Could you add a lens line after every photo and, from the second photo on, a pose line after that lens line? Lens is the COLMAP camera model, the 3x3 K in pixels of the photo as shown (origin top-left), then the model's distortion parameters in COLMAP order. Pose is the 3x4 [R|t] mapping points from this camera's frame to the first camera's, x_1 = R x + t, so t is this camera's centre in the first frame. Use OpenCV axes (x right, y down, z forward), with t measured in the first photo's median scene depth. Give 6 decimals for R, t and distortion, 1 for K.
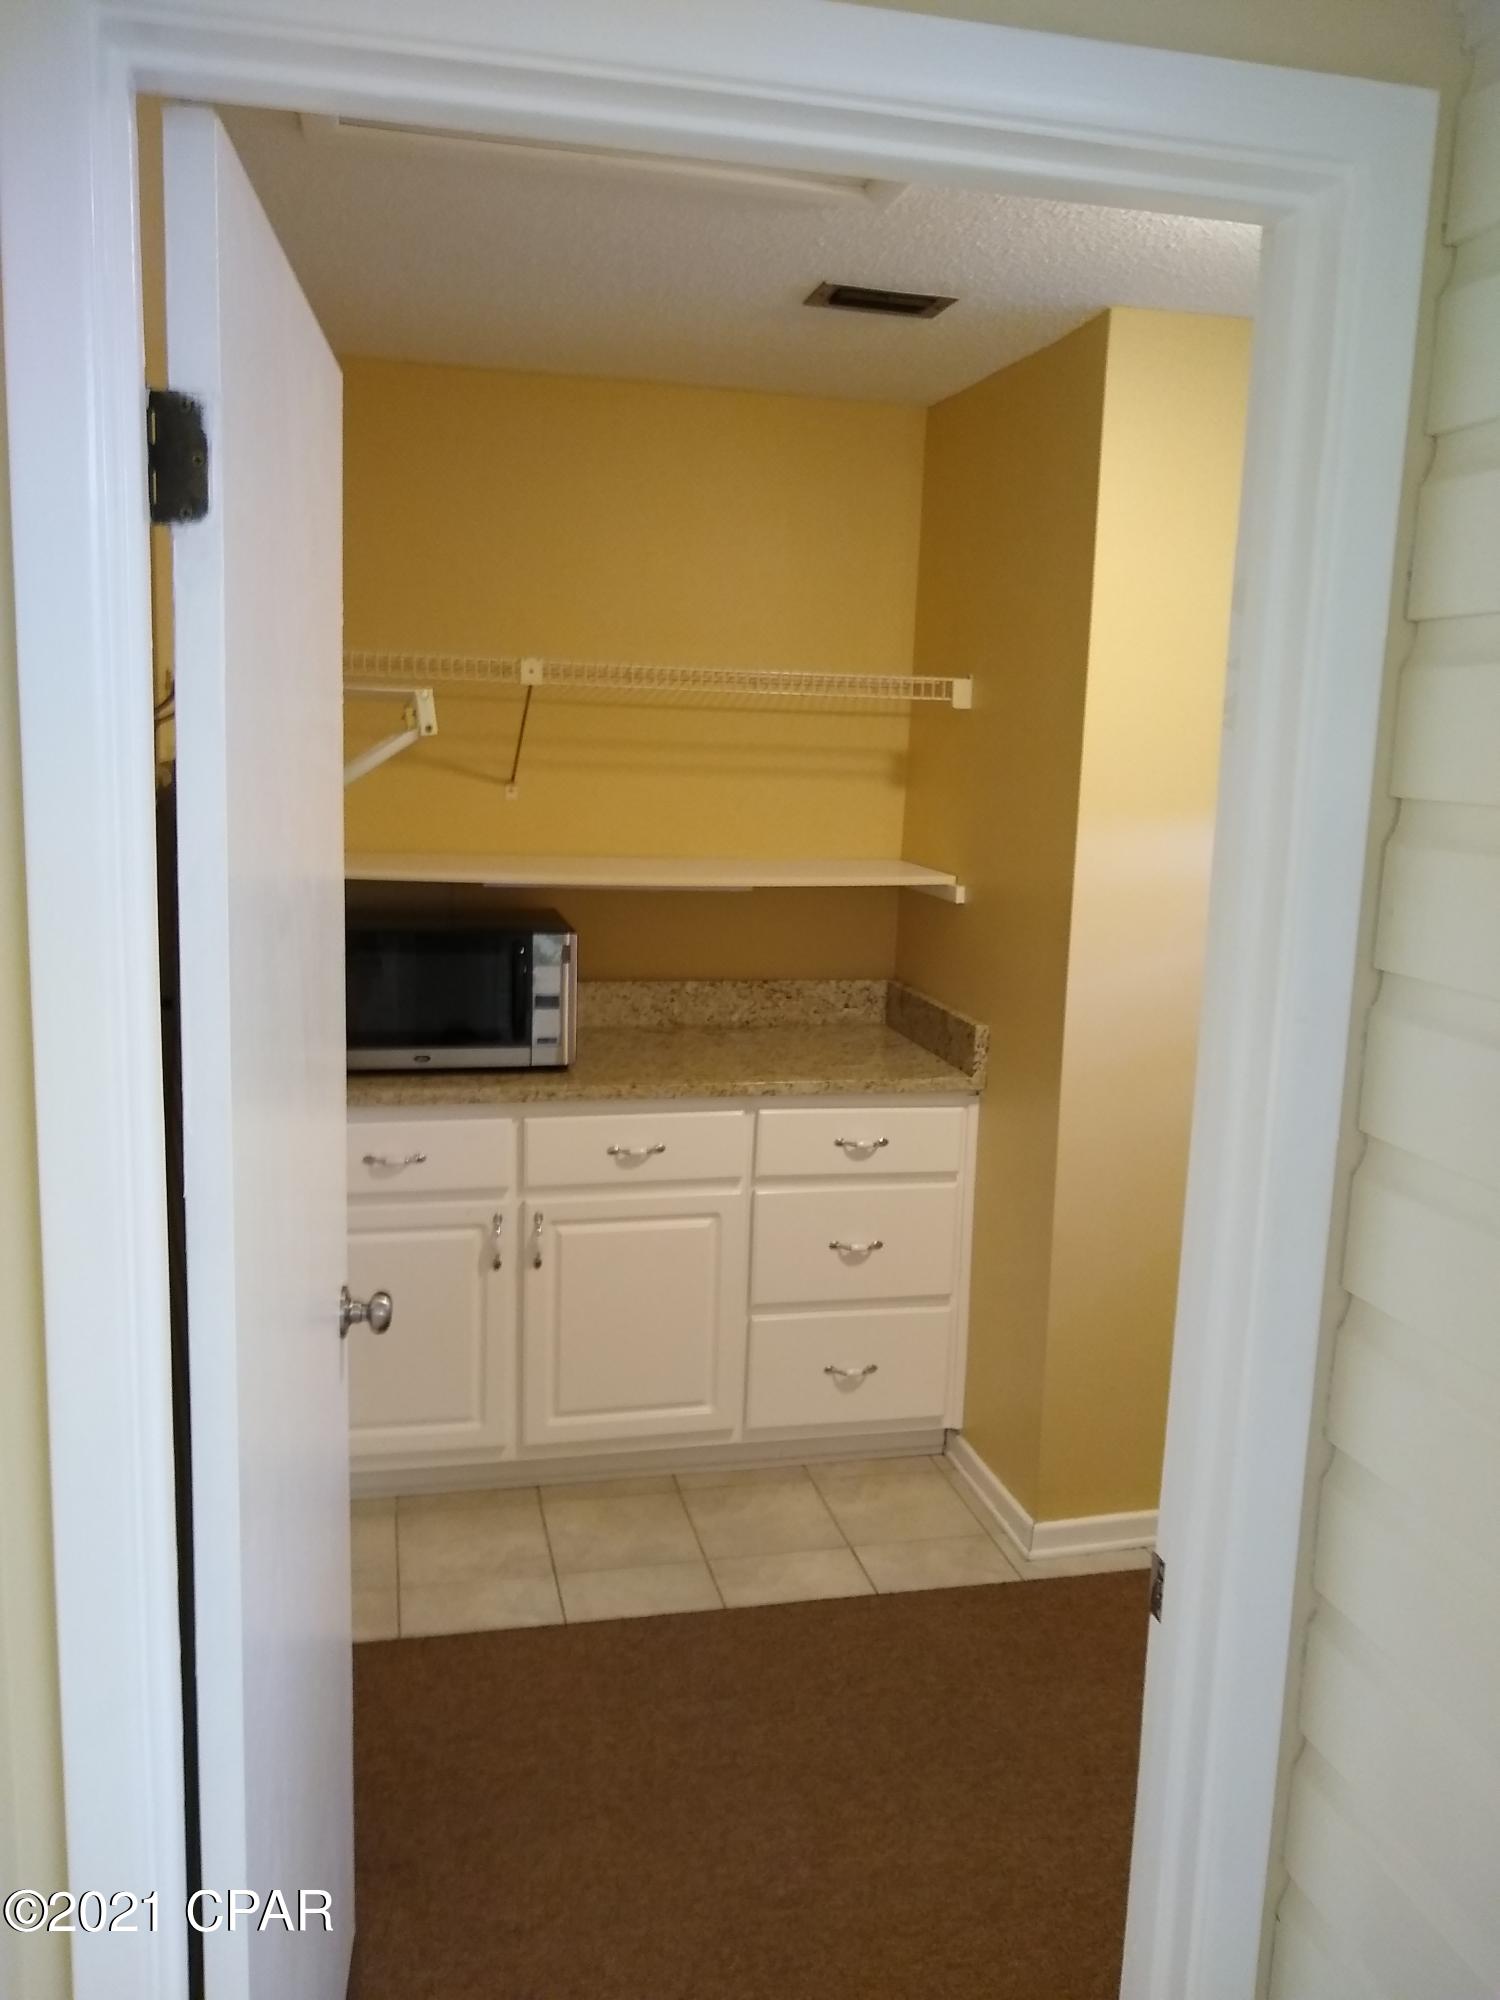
lens RADIAL K [[1587.8, 0, 754.6], [0, 1587.8, 1005.1], [0, 0, 1]] dist [-0.021233, 0.024185]
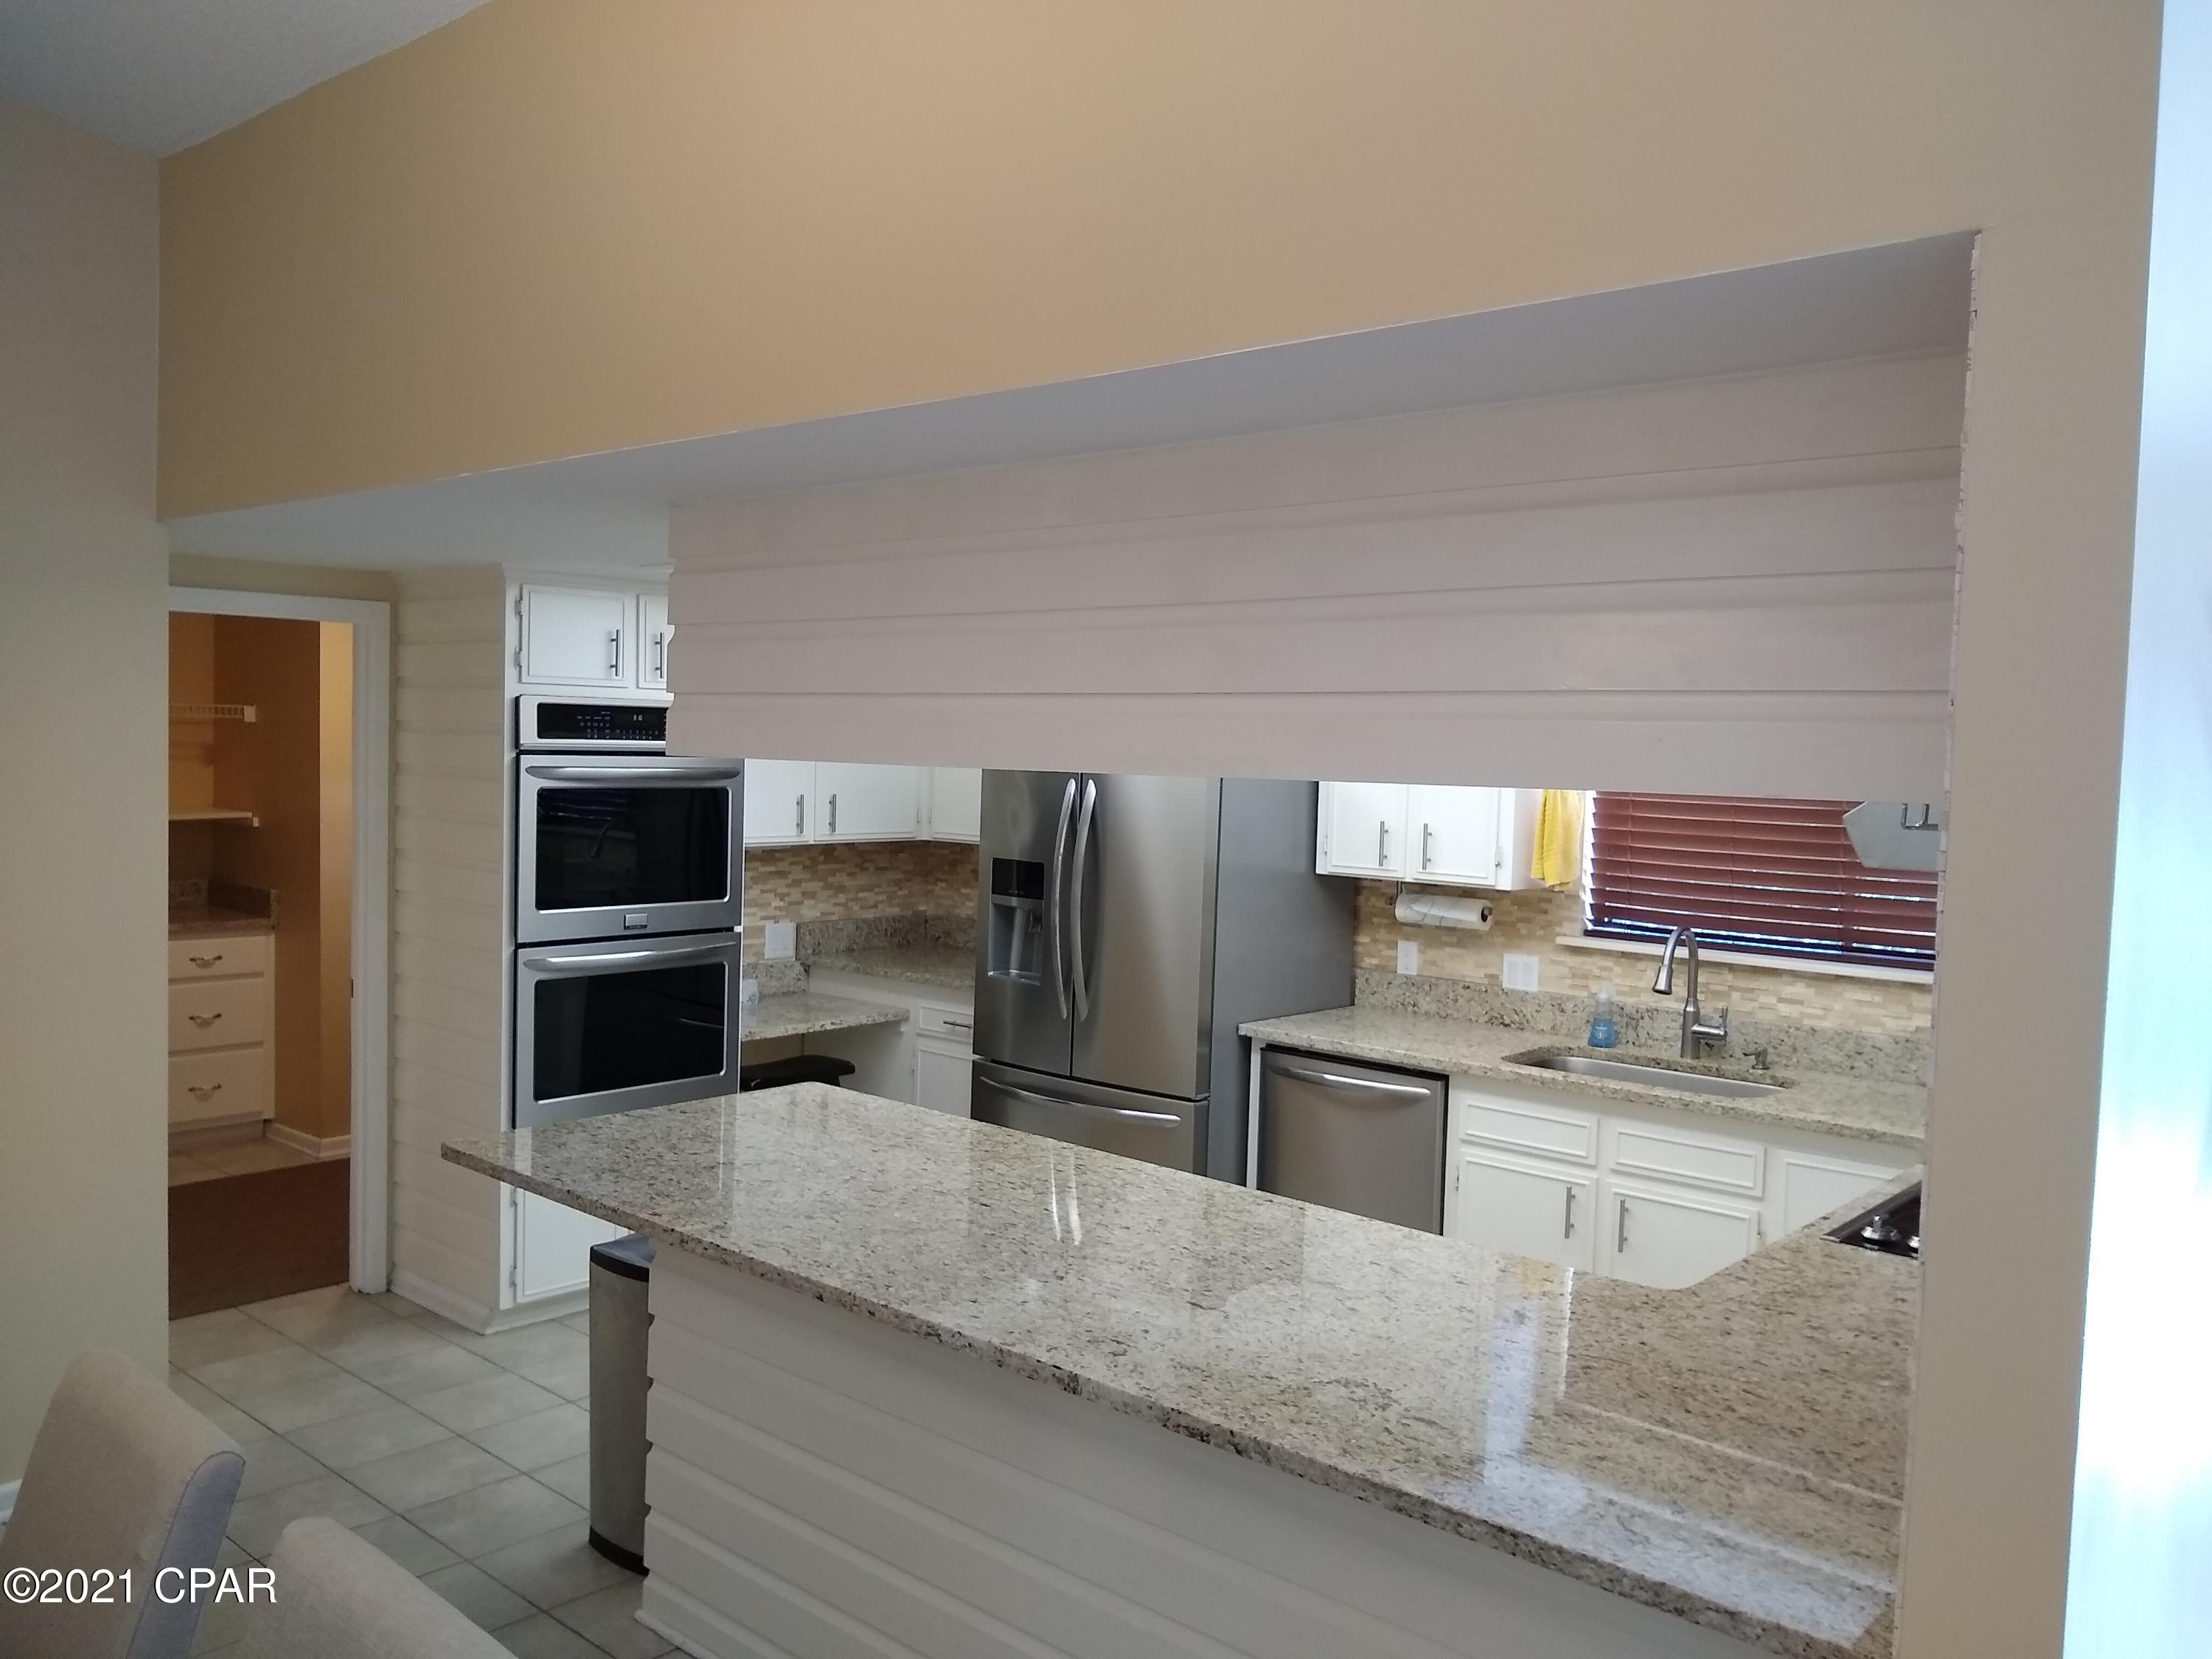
lens RADIAL K [[1756.1, 0, 1116.5], [0, 1756.1, 832.7], [0, 0, 1]] dist [-0.021233, 0.024185]
pose [[0.815644, -0.040093, 0.577164, -0.226898], [0.096121, 0.993122, -0.066848, 0.173396], [-0.570514, 0.110002, 0.813888, -1.215607]]
